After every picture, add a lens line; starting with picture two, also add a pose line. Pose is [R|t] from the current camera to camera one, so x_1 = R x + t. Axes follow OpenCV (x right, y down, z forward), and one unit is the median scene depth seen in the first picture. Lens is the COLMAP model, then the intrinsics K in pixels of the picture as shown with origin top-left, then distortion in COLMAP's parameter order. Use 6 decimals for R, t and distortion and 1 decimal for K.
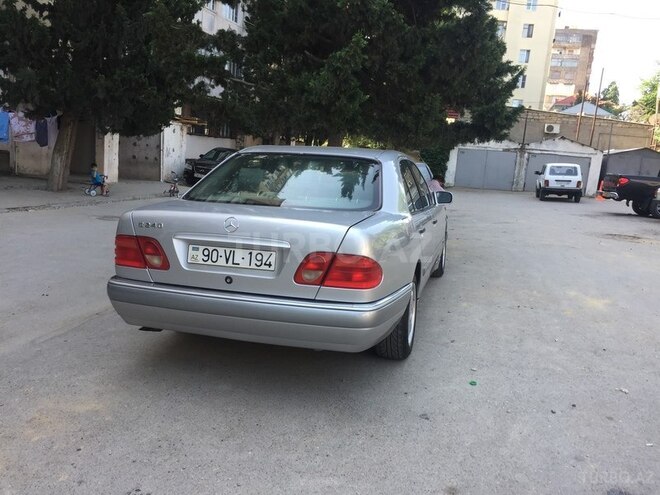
lens RADIAL K [[566.0, 0, 330.5], [0, 566.0, 247.0], [0, 0, 1]] dist [0.054771, -0.030722]
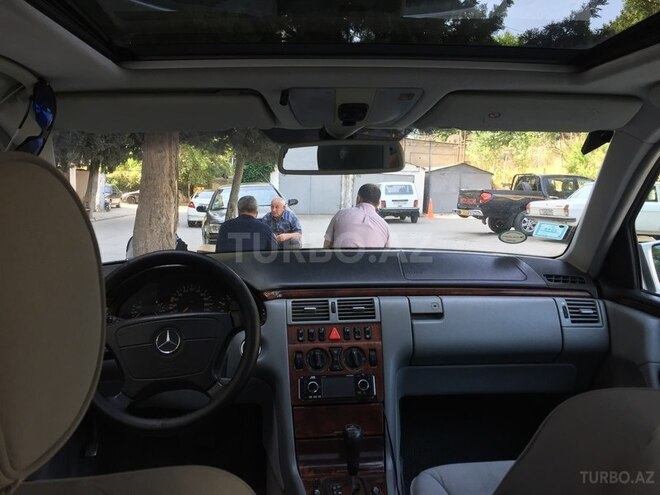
lens RADIAL K [[566.0, 0, 331.1], [0, 566.0, 243.3], [0, 0, 1]] dist [0.054771, -0.030722]
pose [[0.937003, -0.082655, 0.339401, -0.009663], [0.101152, 0.994177, -0.037141, -0.024088], [-0.334355, 0.069133, 0.939908, 0.179377]]
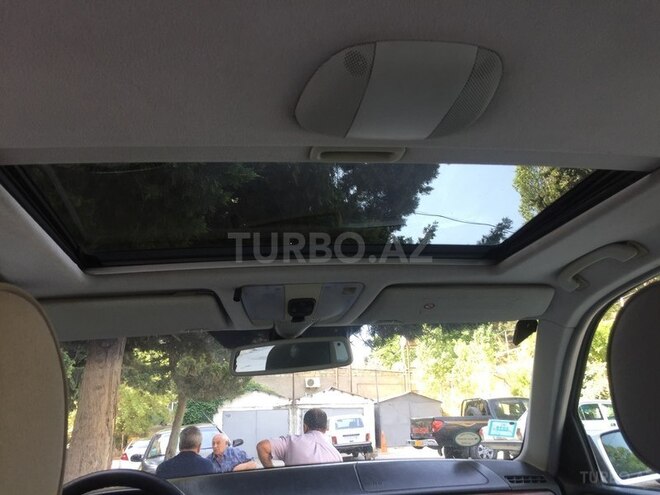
lens RADIAL K [[566.0, 0, 330.9], [0, 566.0, 243.4], [0, 0, 1]] dist [0.054771, -0.030722]
pose [[0.897937, 0.030254, 0.439083, -0.011192], [0.173400, 0.892627, -0.416112, -0.019949], [-0.404526, 0.449780, 0.796277, 0.178208]]
